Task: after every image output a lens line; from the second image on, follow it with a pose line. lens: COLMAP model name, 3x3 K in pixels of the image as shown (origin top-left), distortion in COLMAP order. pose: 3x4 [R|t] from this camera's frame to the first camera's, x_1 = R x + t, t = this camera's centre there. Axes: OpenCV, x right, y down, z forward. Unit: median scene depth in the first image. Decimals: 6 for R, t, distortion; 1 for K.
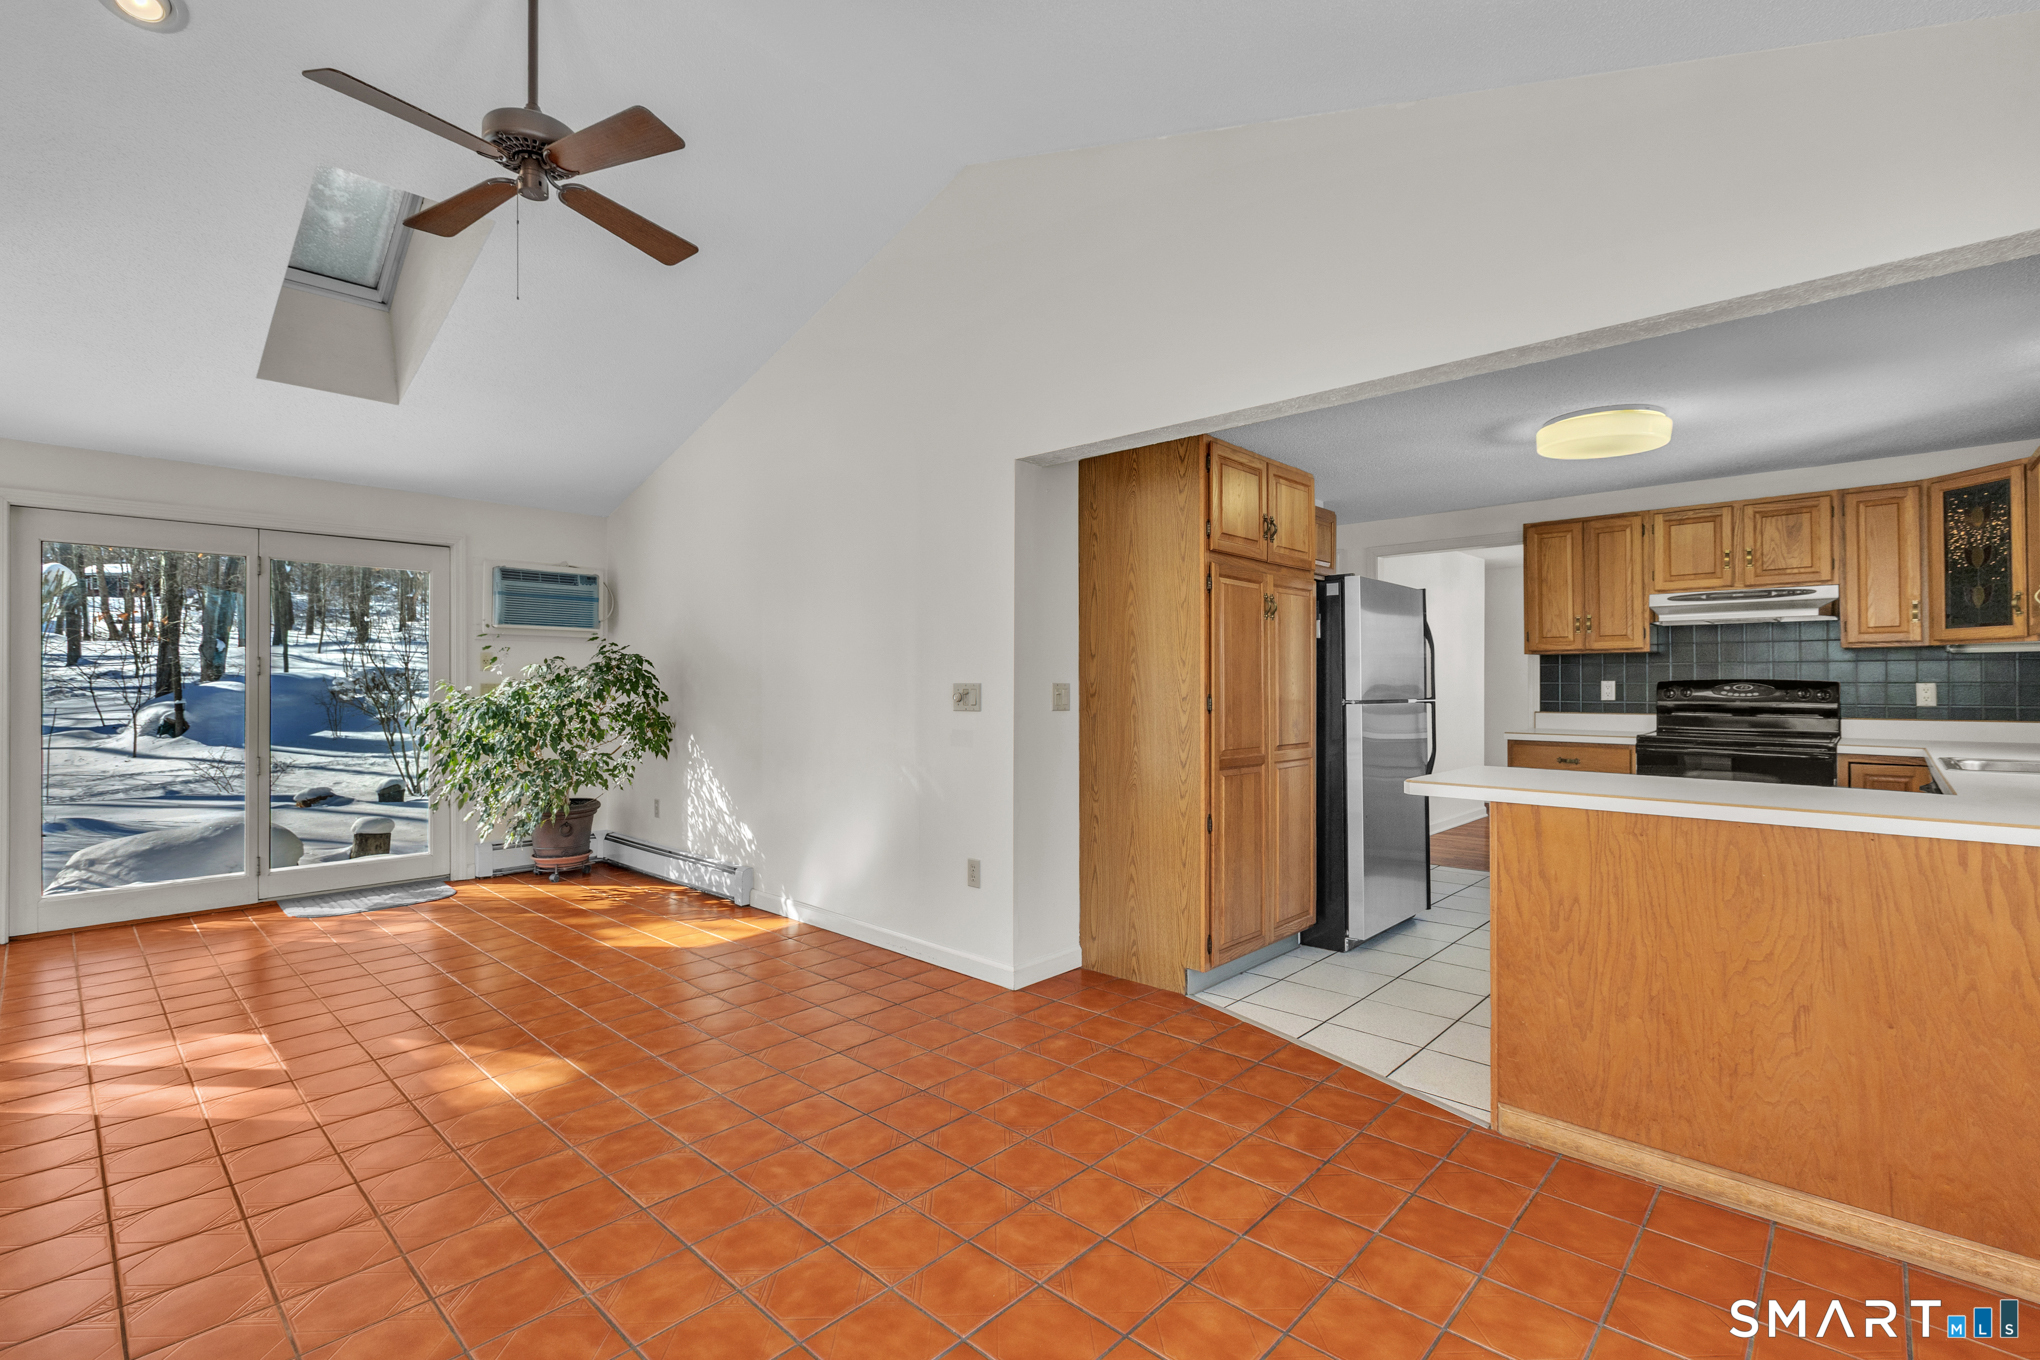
lens RADIAL K [[922.5, 0, 1011.8], [0, 922.5, 673.0], [0, 0, 1]] dist [0.000520, -0.001444]
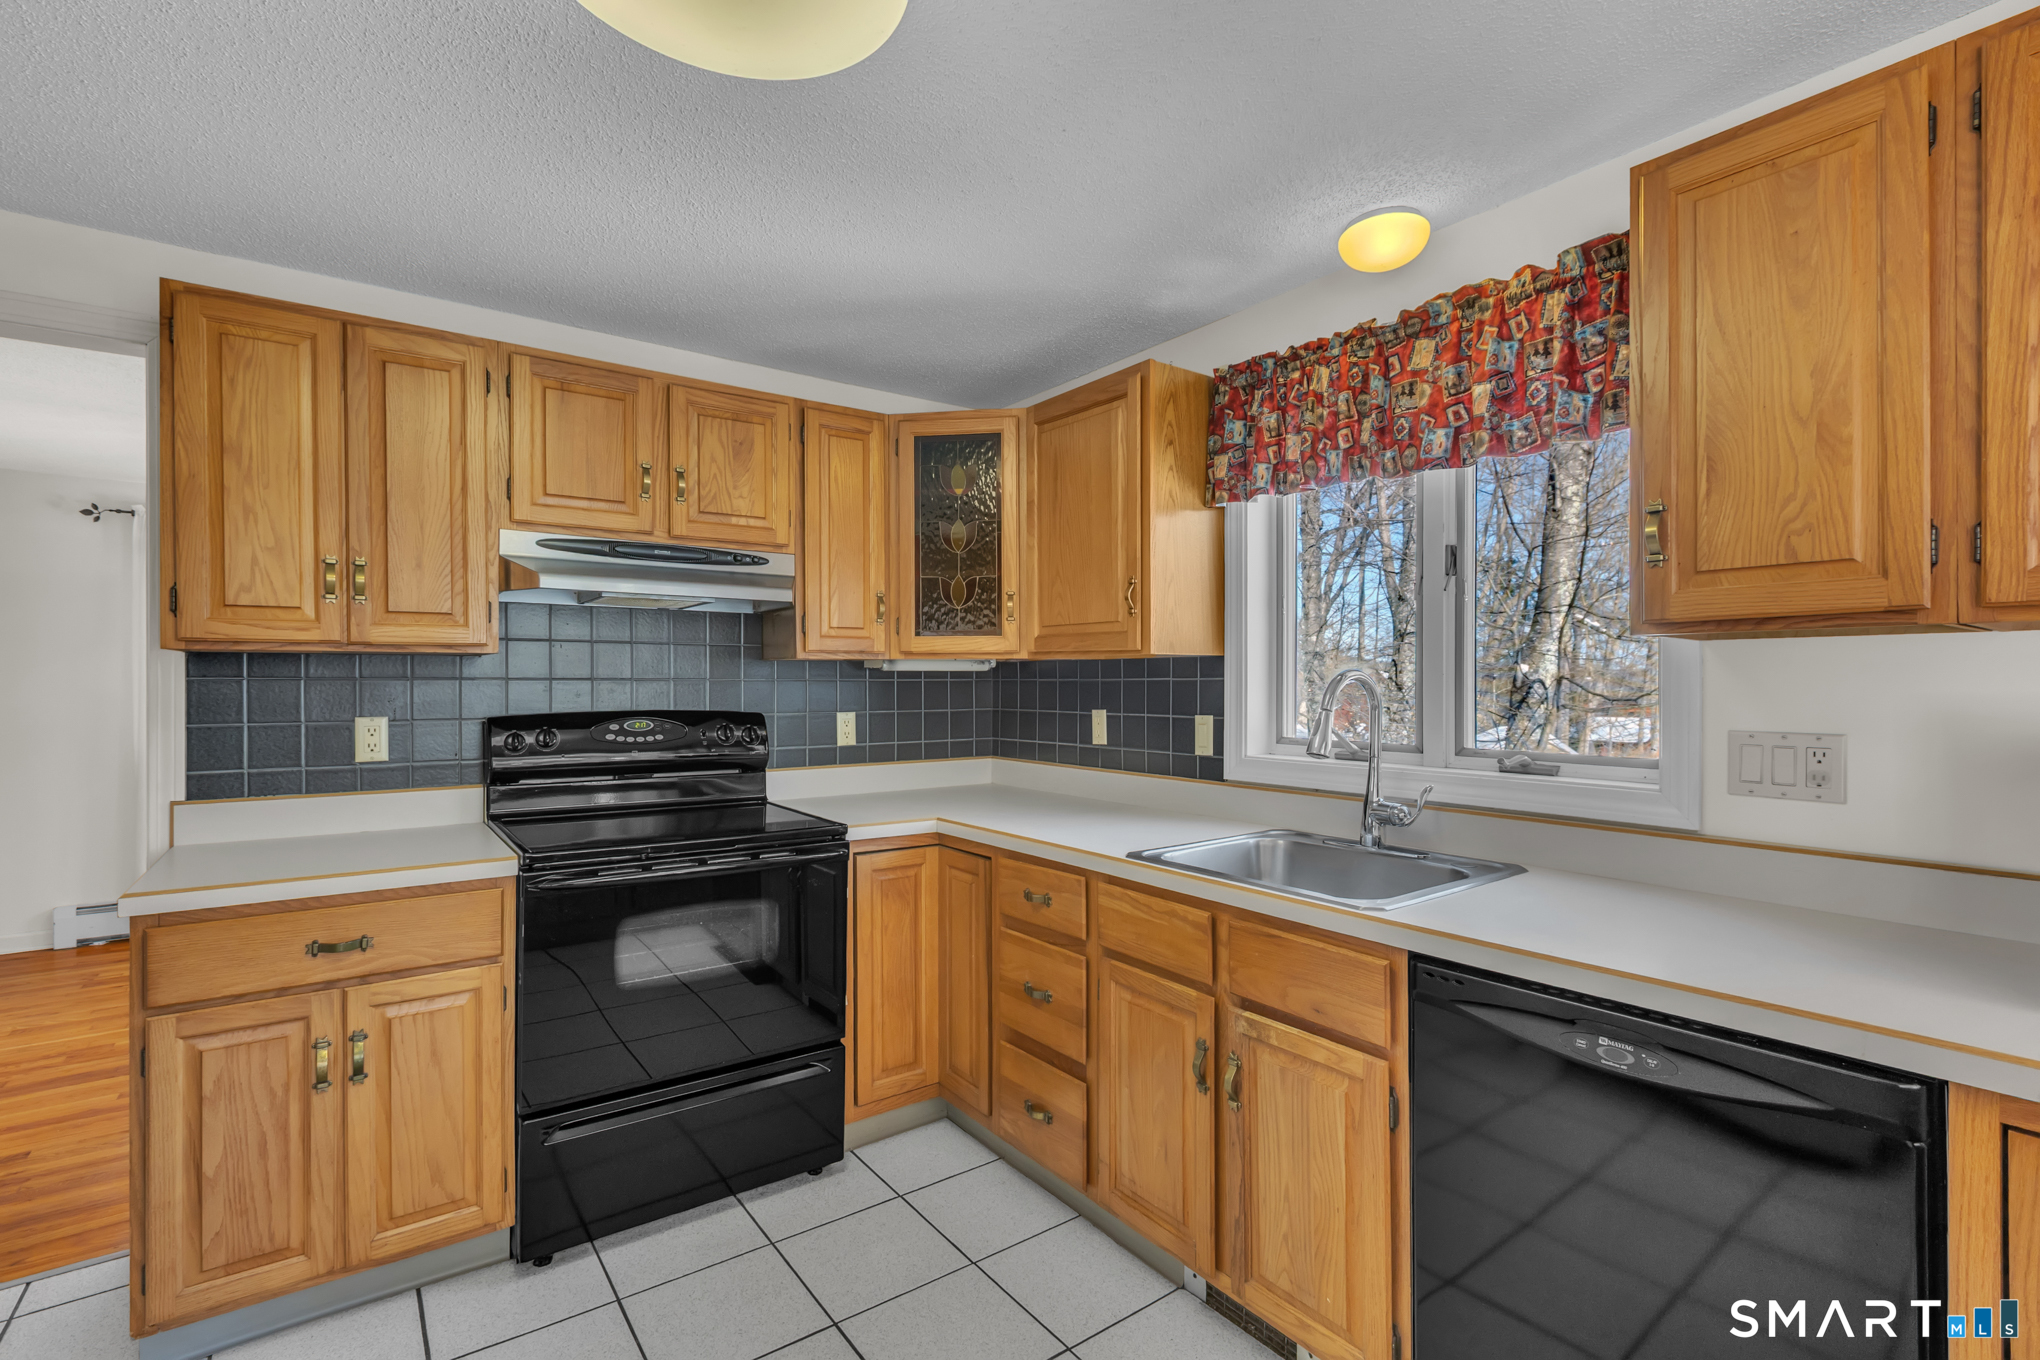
lens RADIAL K [[922.5, 0, 1017.1], [0, 922.5, 684.2], [0, 0, 1]] dist [0.000520, -0.001444]
pose [[0.175781, 0.000072, 0.984429, 0.280130], [-0.009620, 0.999952, 0.001644, -0.010907], [-0.984382, -0.009759, 0.175773, 0.646371]]
